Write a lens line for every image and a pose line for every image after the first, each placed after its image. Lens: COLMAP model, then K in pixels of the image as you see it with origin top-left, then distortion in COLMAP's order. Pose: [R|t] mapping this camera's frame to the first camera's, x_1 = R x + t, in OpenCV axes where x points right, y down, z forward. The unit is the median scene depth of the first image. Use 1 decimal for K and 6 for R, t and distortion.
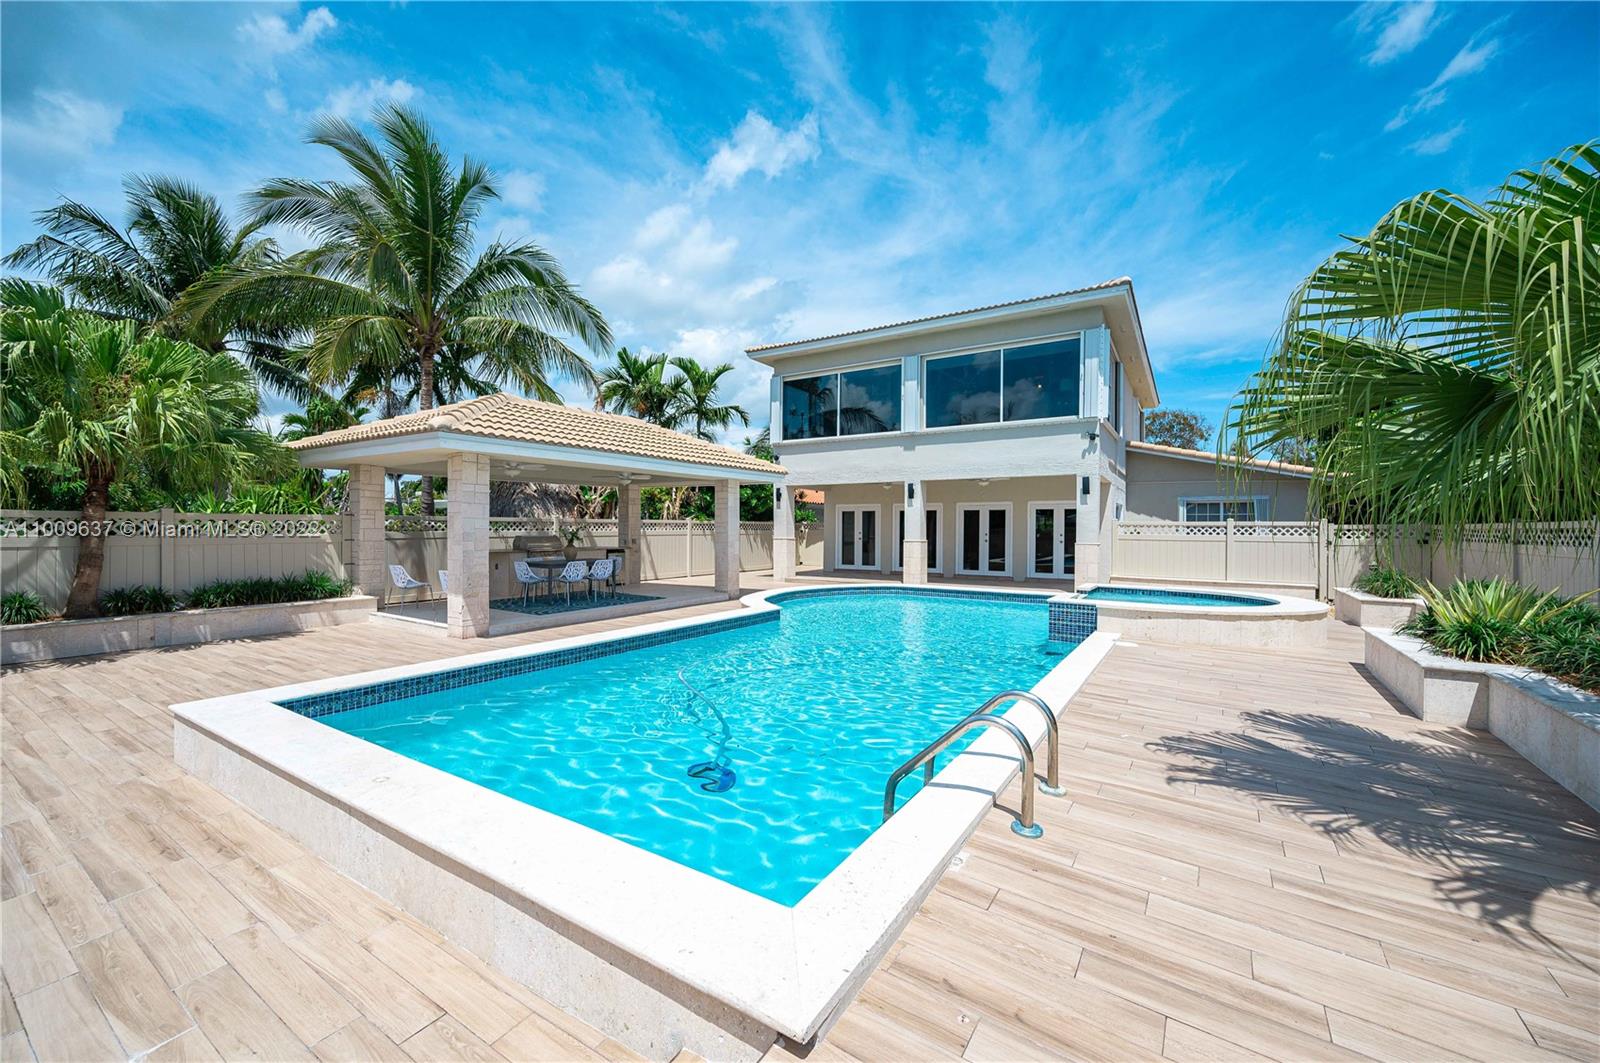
lens RADIAL K [[635.5, 0, 796.7], [0, 635.5, 537.5], [0, 0, 1]] dist [-0.002542, -0.000450]
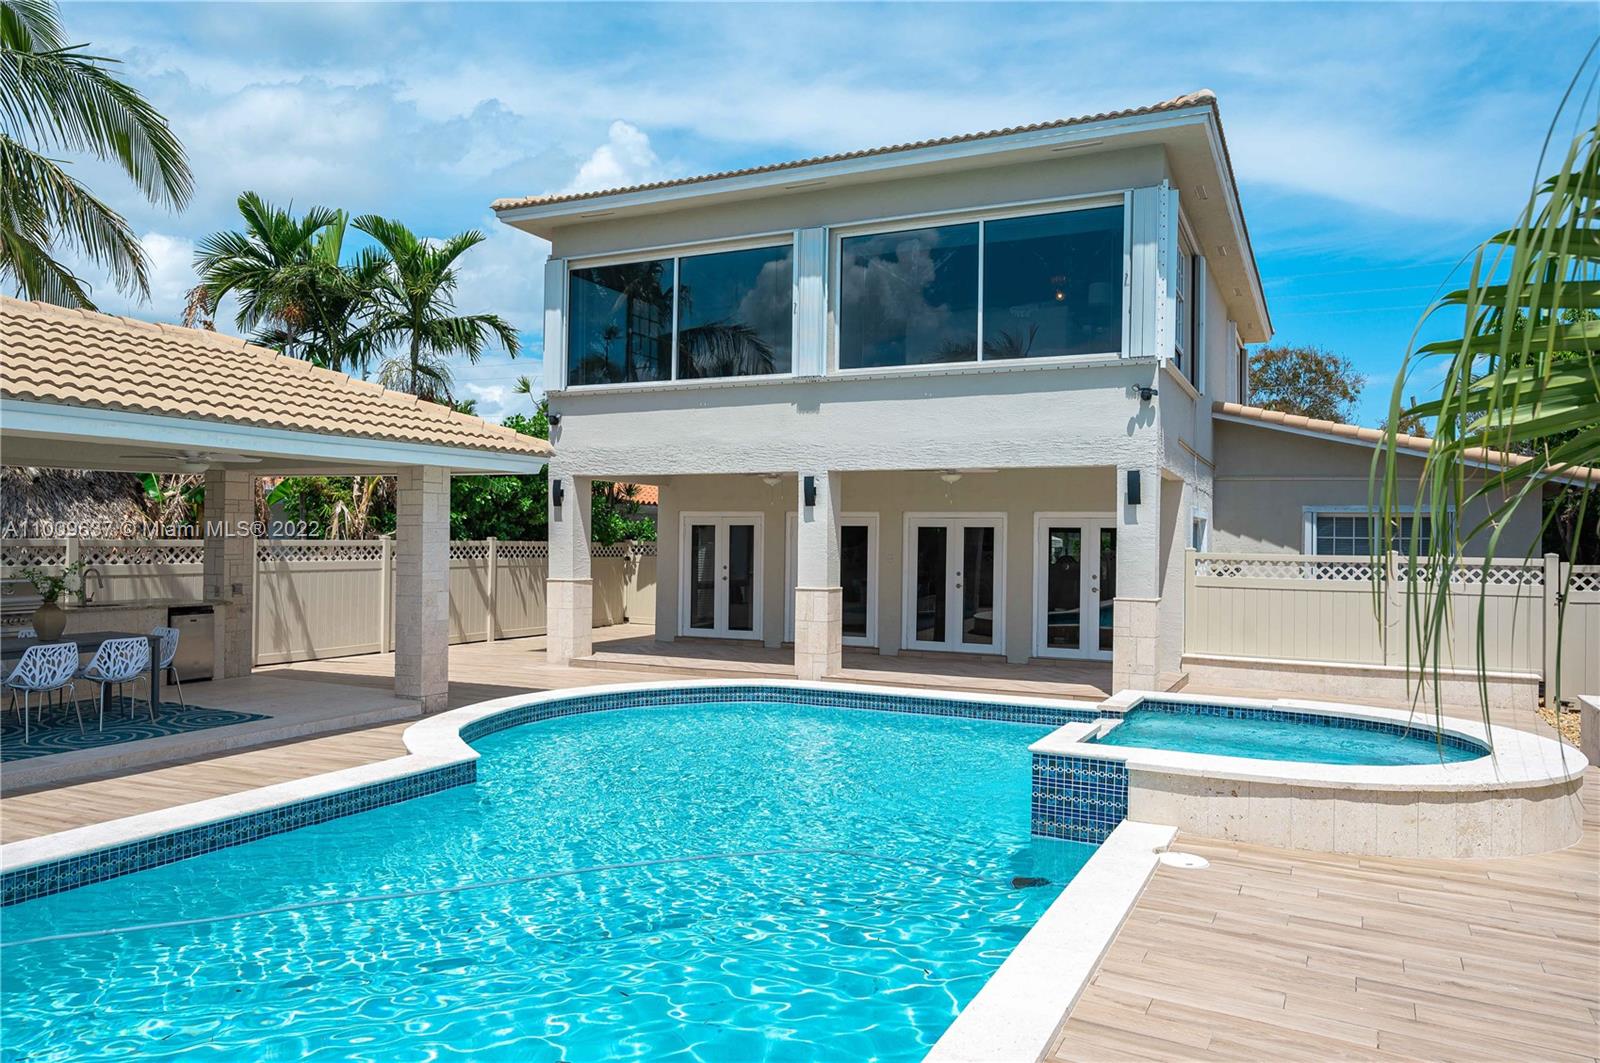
lens RADIAL K [[1122.7, 0, 798.7], [0, 1122.7, 540.4], [0, 0, 1]] dist [-0.003681, -0.011726]
pose [[0.993443, 0.007490, 0.114084, 0.067307], [-0.006022, 0.999895, -0.013210, -0.021249], [-0.114171, 0.012436, 0.993383, 0.102755]]
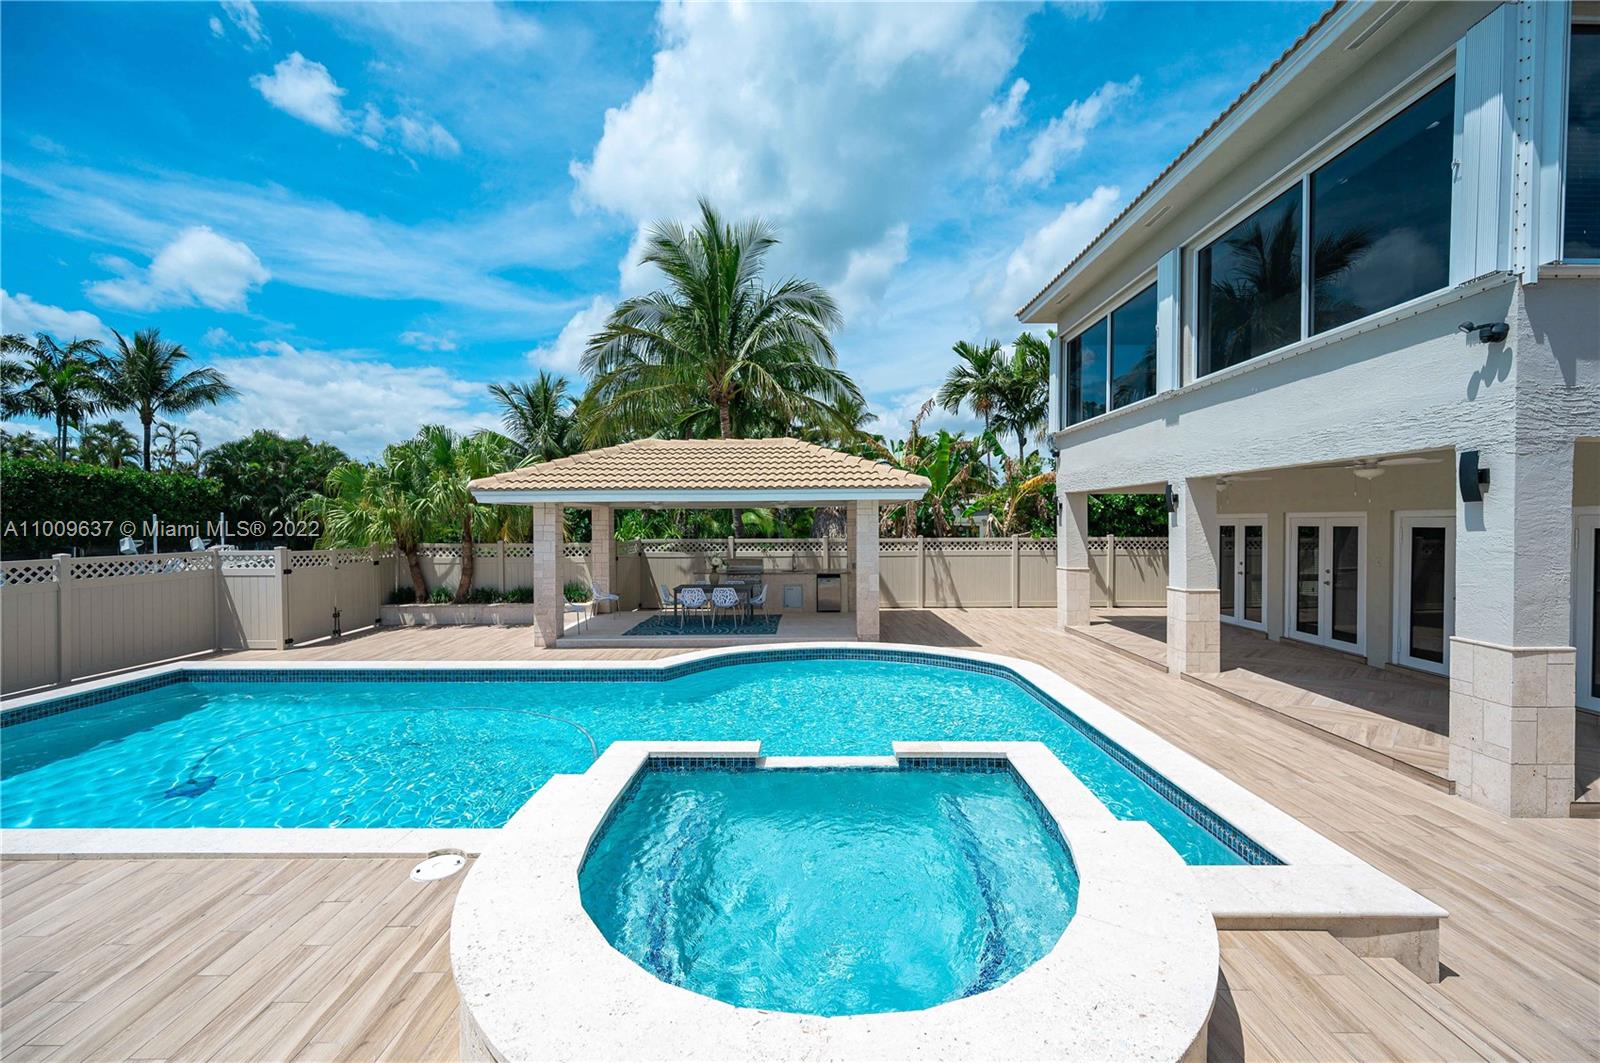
lens RADIAL K [[646.6, 0, 802.7], [0, 646.6, 534.3], [0, 0, 1]] dist [0.000059, -0.000199]
pose [[0.529874, 0.007468, -0.848044, 0.480091], [-0.005428, 0.999971, 0.005415, -0.042694], [0.848059, 0.001734, 0.529899, 0.426863]]
